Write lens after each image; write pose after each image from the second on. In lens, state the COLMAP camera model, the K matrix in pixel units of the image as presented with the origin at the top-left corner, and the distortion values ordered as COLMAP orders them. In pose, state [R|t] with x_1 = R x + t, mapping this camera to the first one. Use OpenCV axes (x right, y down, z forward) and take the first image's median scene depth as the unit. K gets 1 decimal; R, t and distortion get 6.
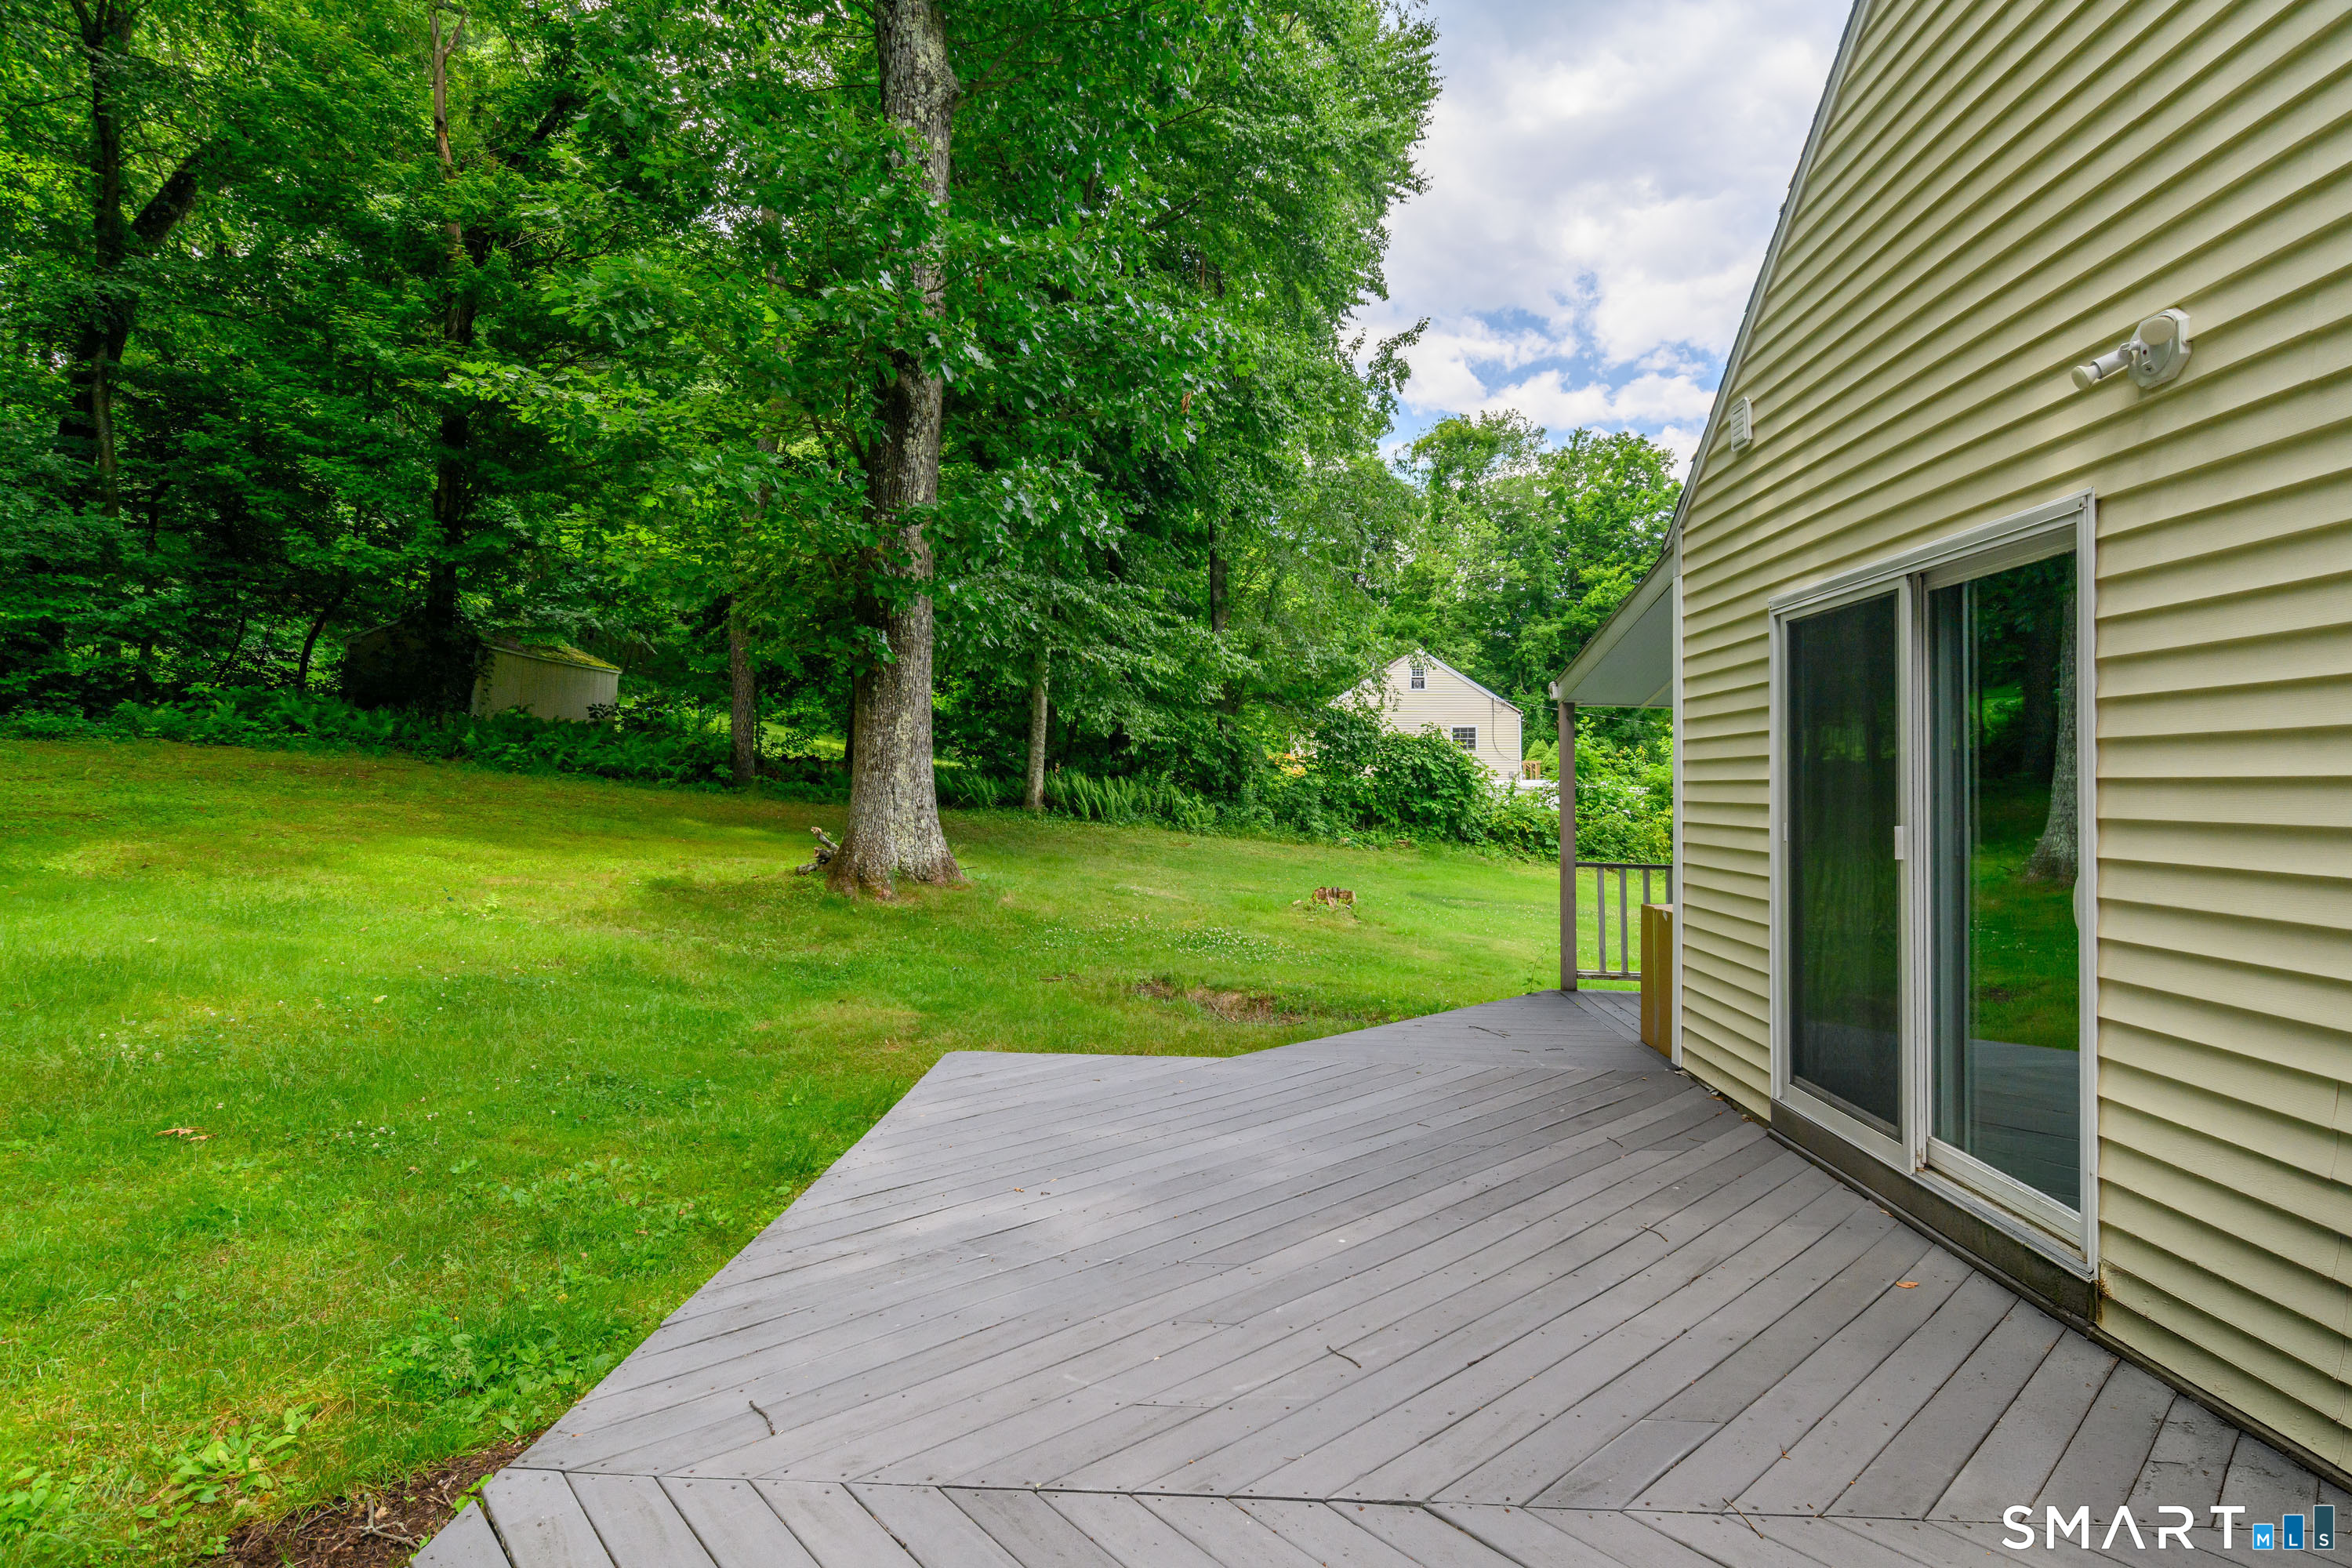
lens RADIAL K [[1188.5, 0, 1156.8], [0, 1188.5, 785.2], [0, 0, 1]] dist [-0.014214, 0.002968]
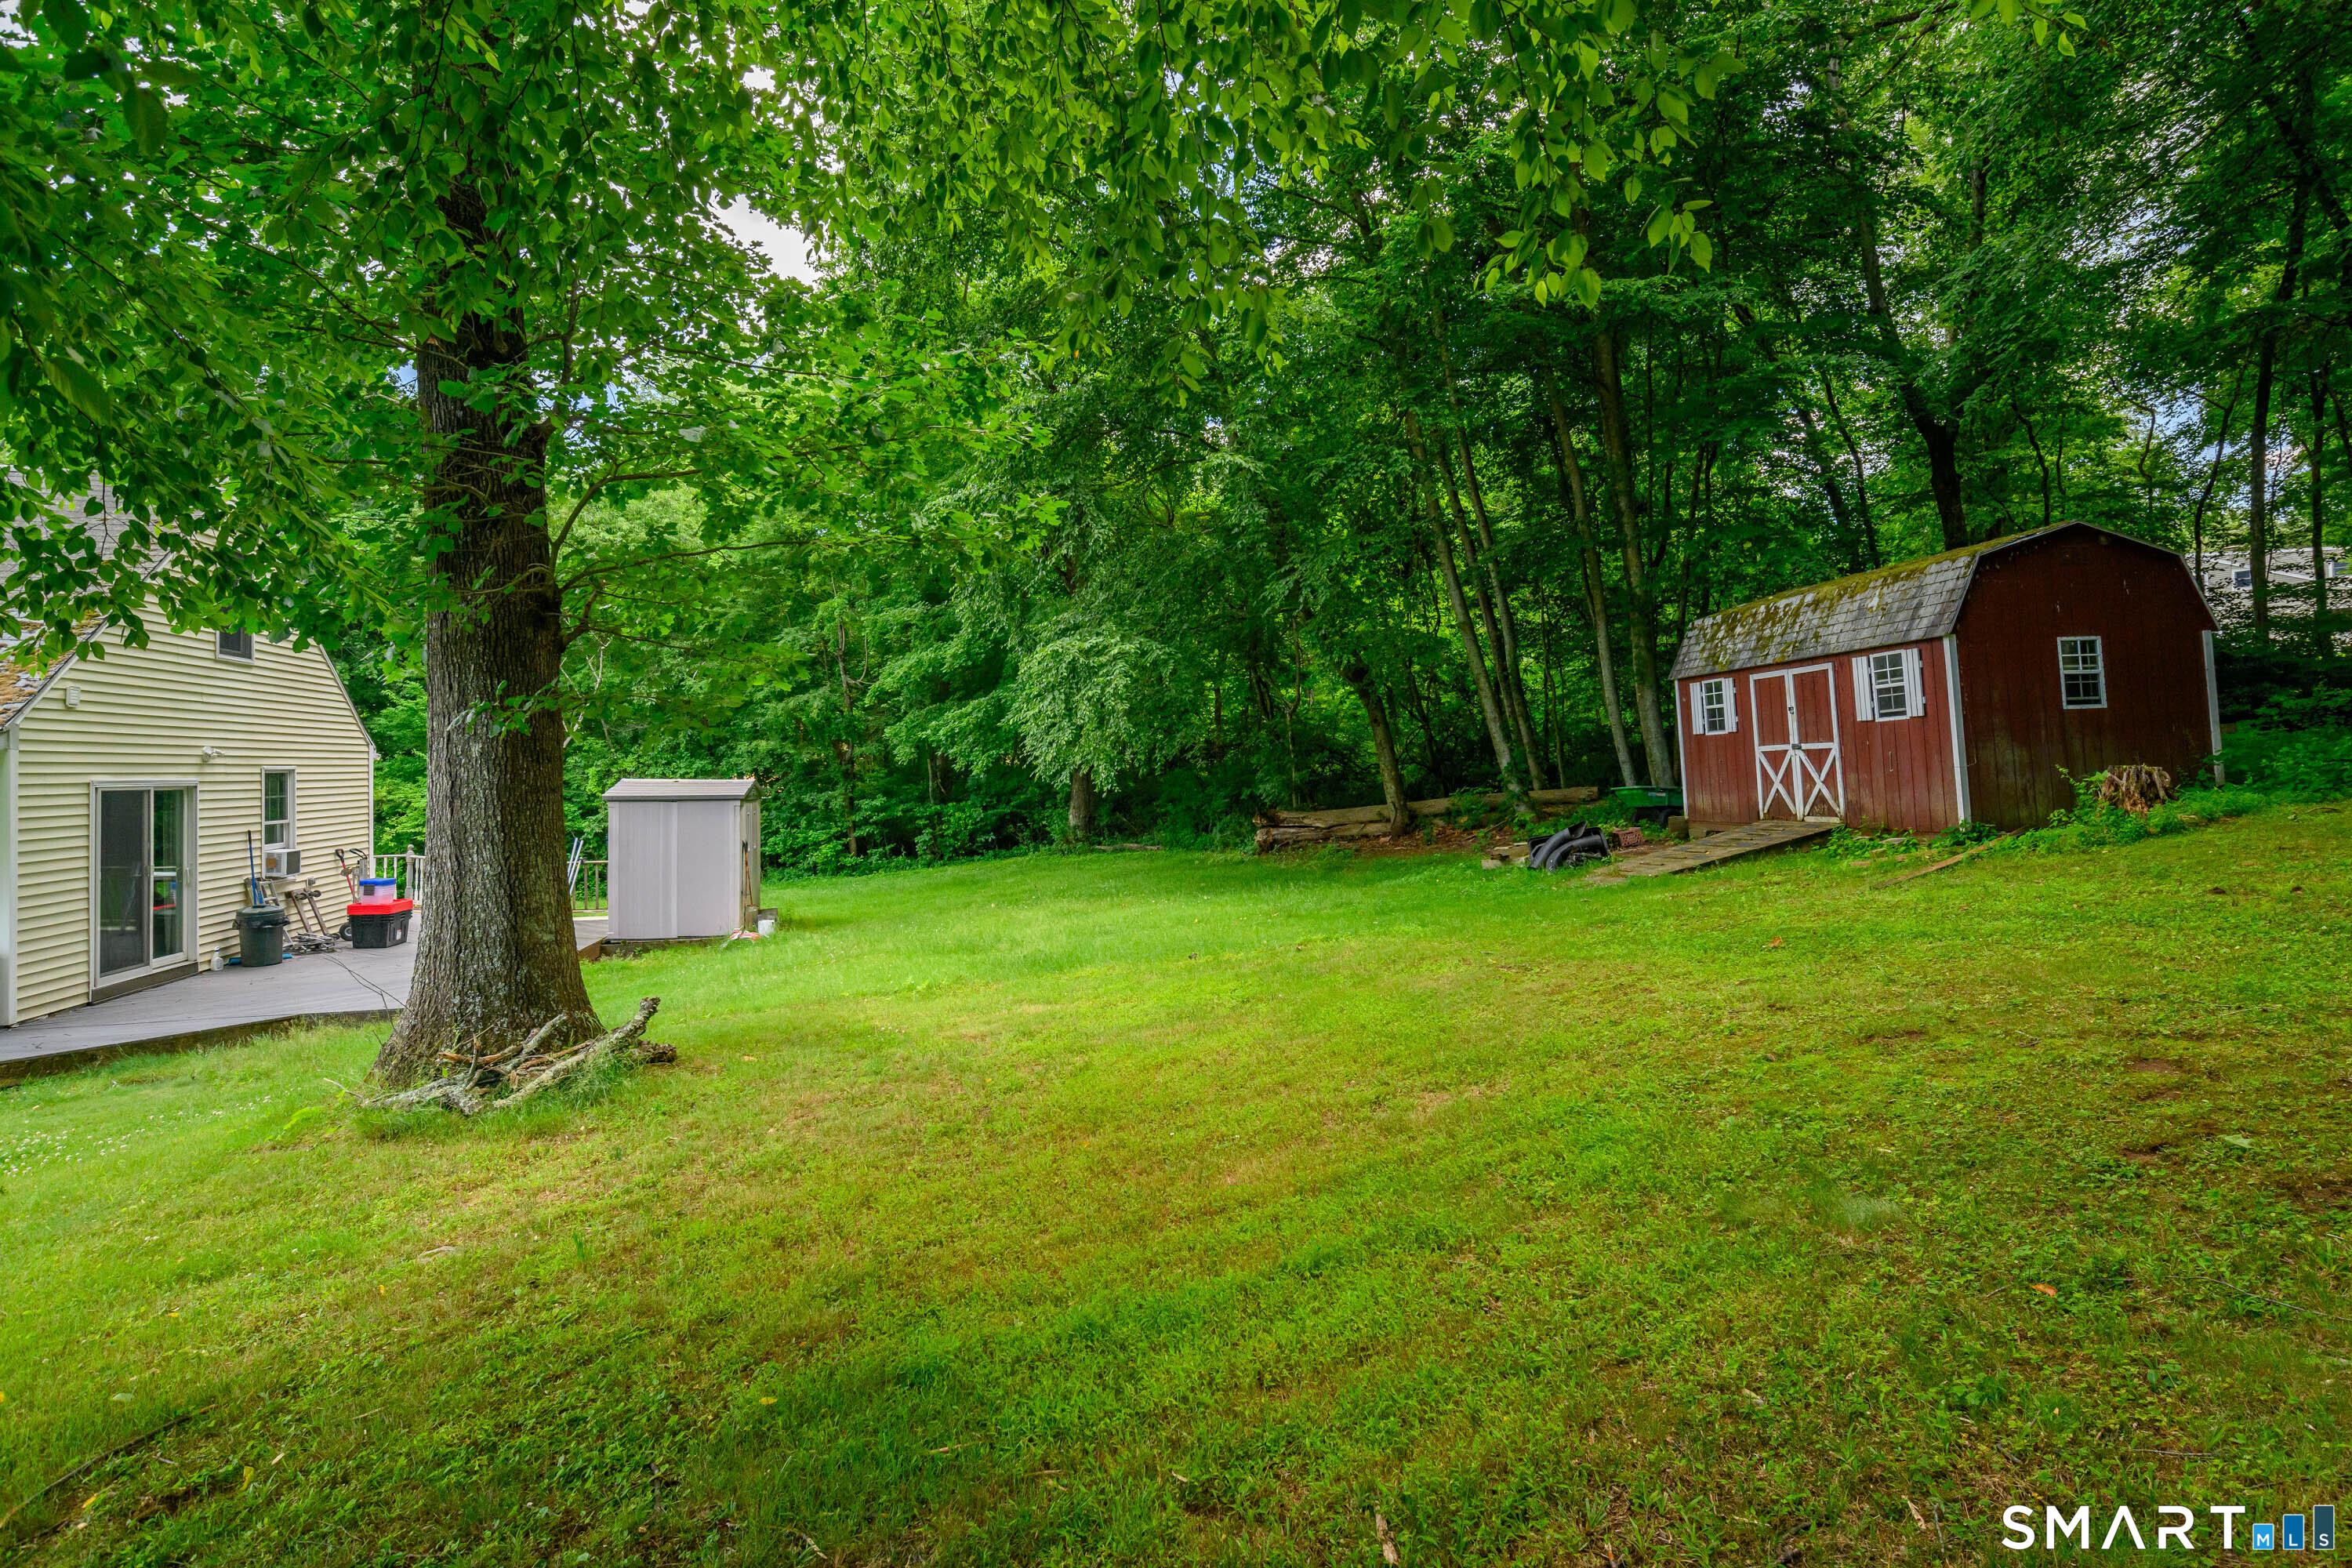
lens RADIAL K [[1188.5, 0, 1186.2], [0, 1188.5, 779.5], [0, 0, 1]] dist [-0.014214, 0.002968]
pose [[-0.958003, 0.001847, -0.286752, -0.253801], [-0.000189, 0.999975, 0.007075, -0.048082], [0.286758, 0.006832, -0.957979, 1.070698]]
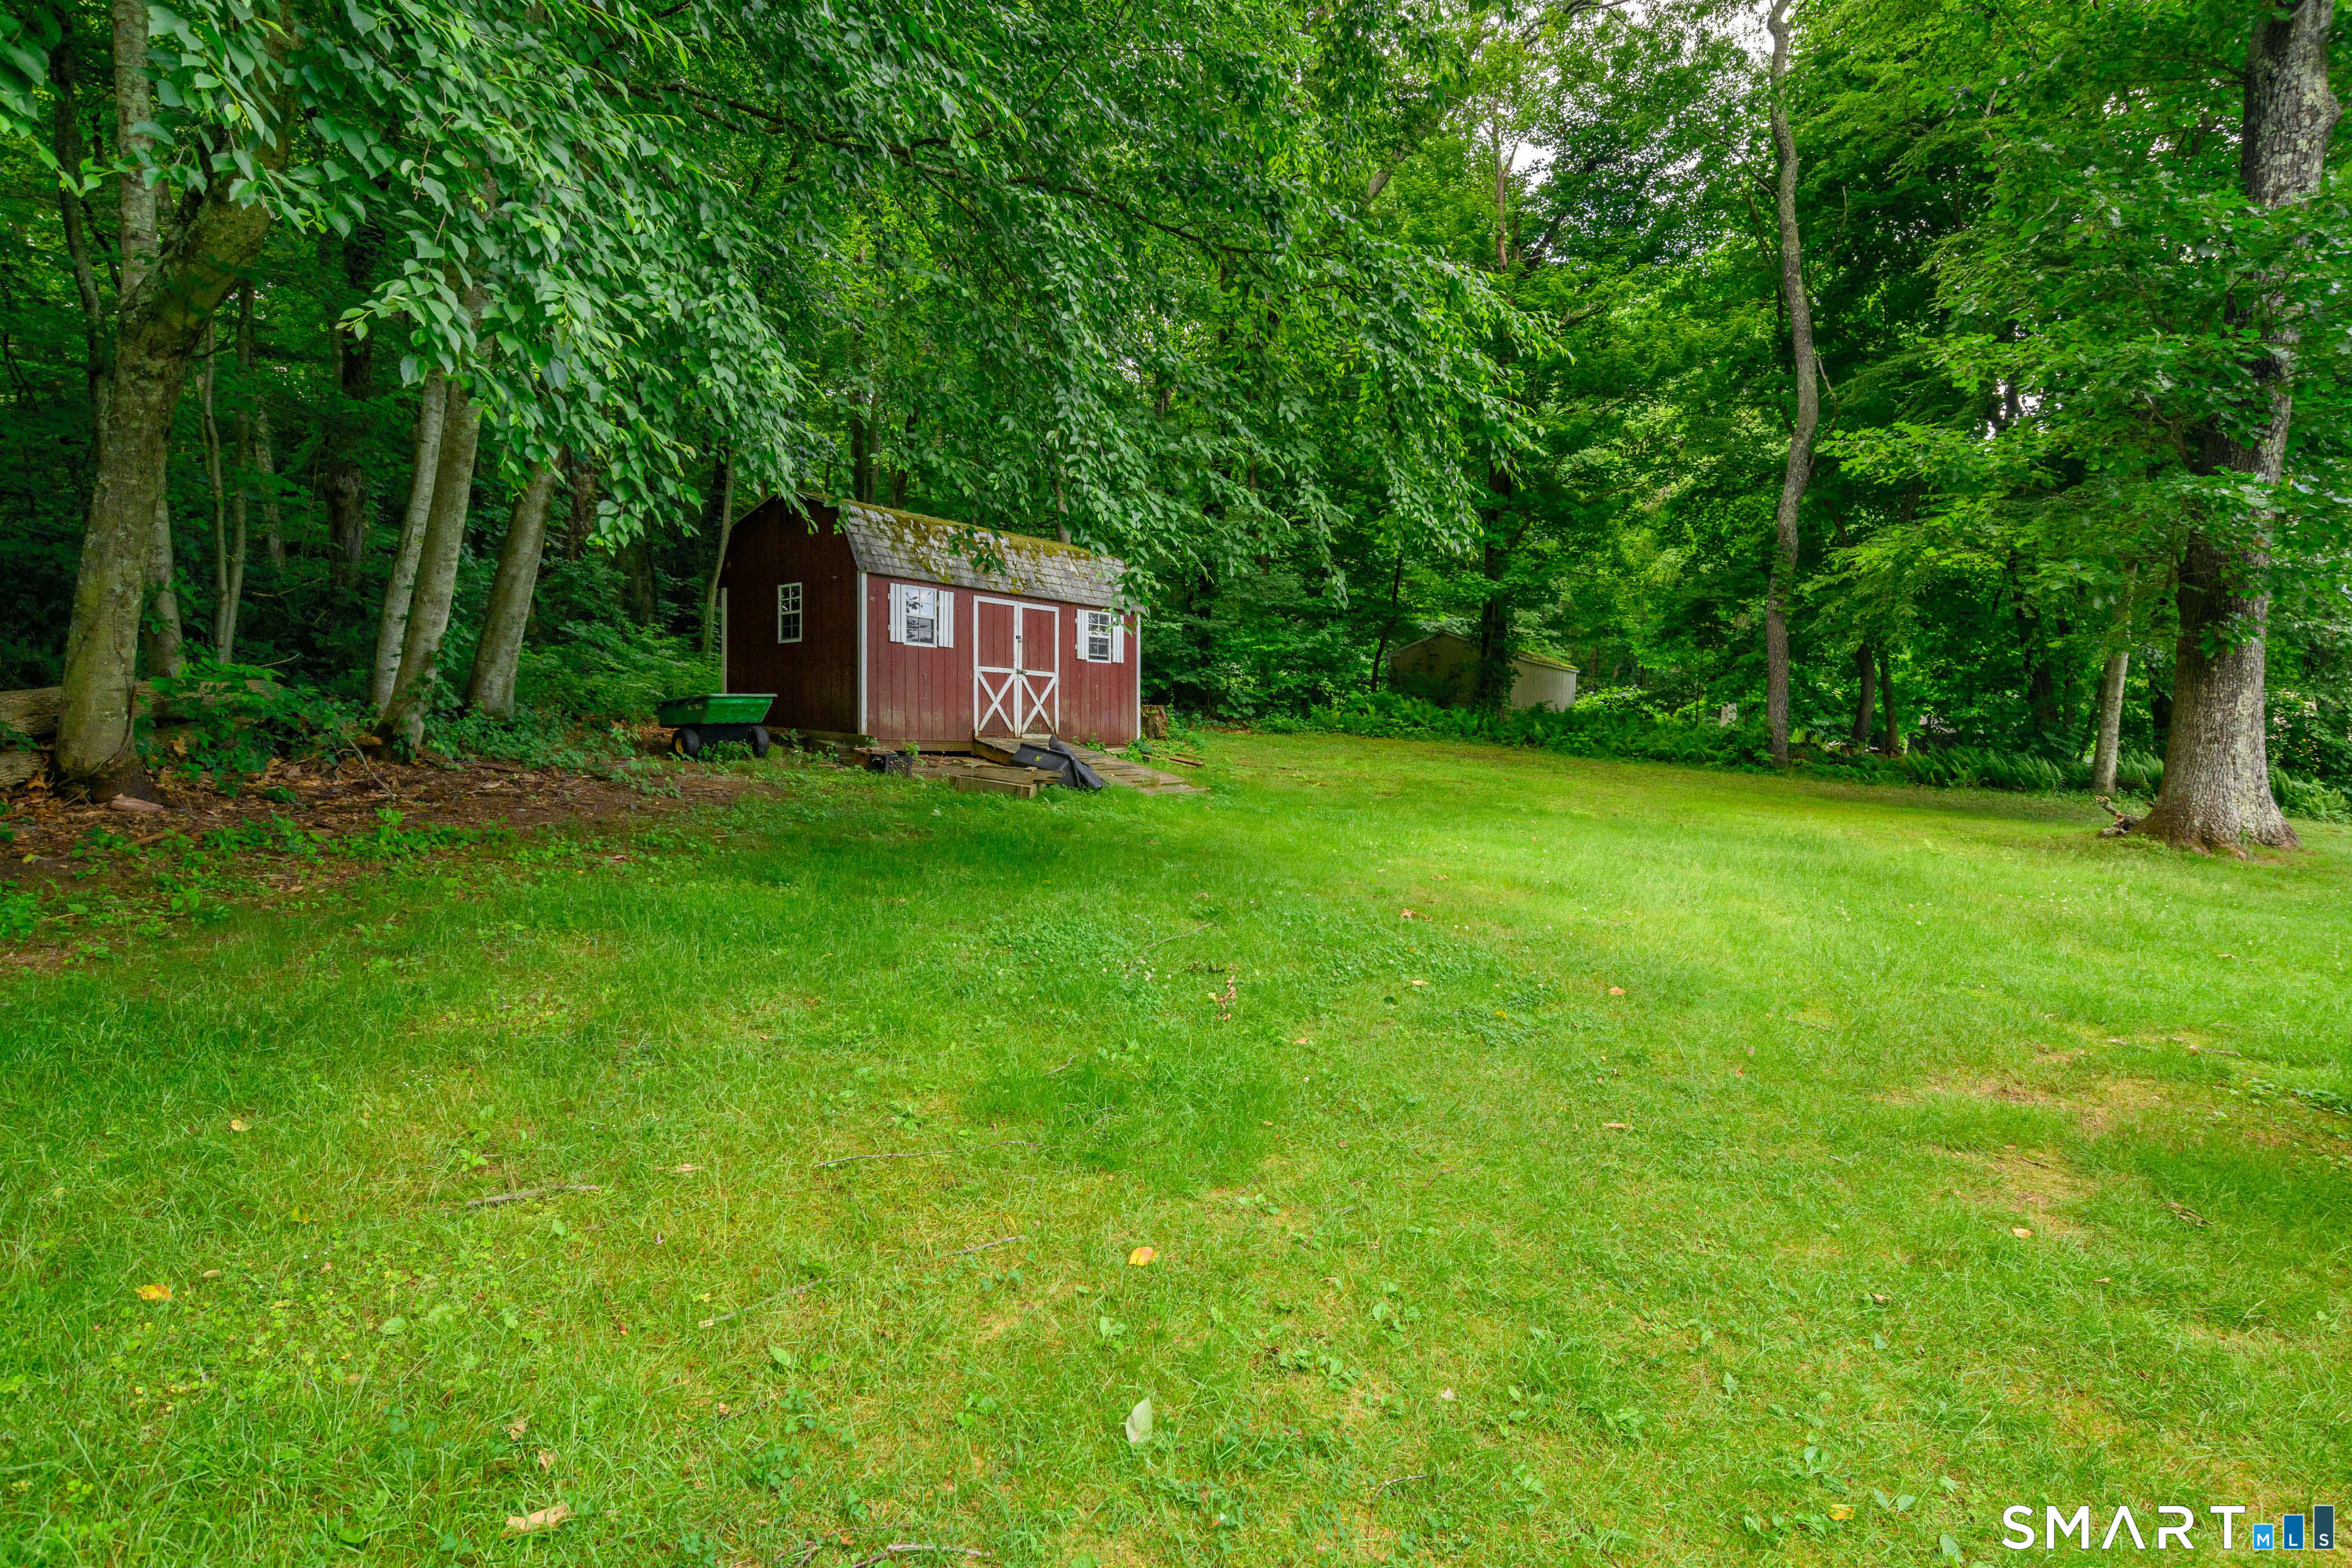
lens RADIAL K [[1188.5, 0, 1172.4], [0, 1188.5, 765.7], [0, 0, 1]] dist [-0.014214, 0.002968]
pose [[0.854317, -0.002198, -0.519748, -0.309072], [-0.004652, 0.999919, -0.011876, 0.016315], [0.519732, 0.012564, 0.854237, -0.274952]]
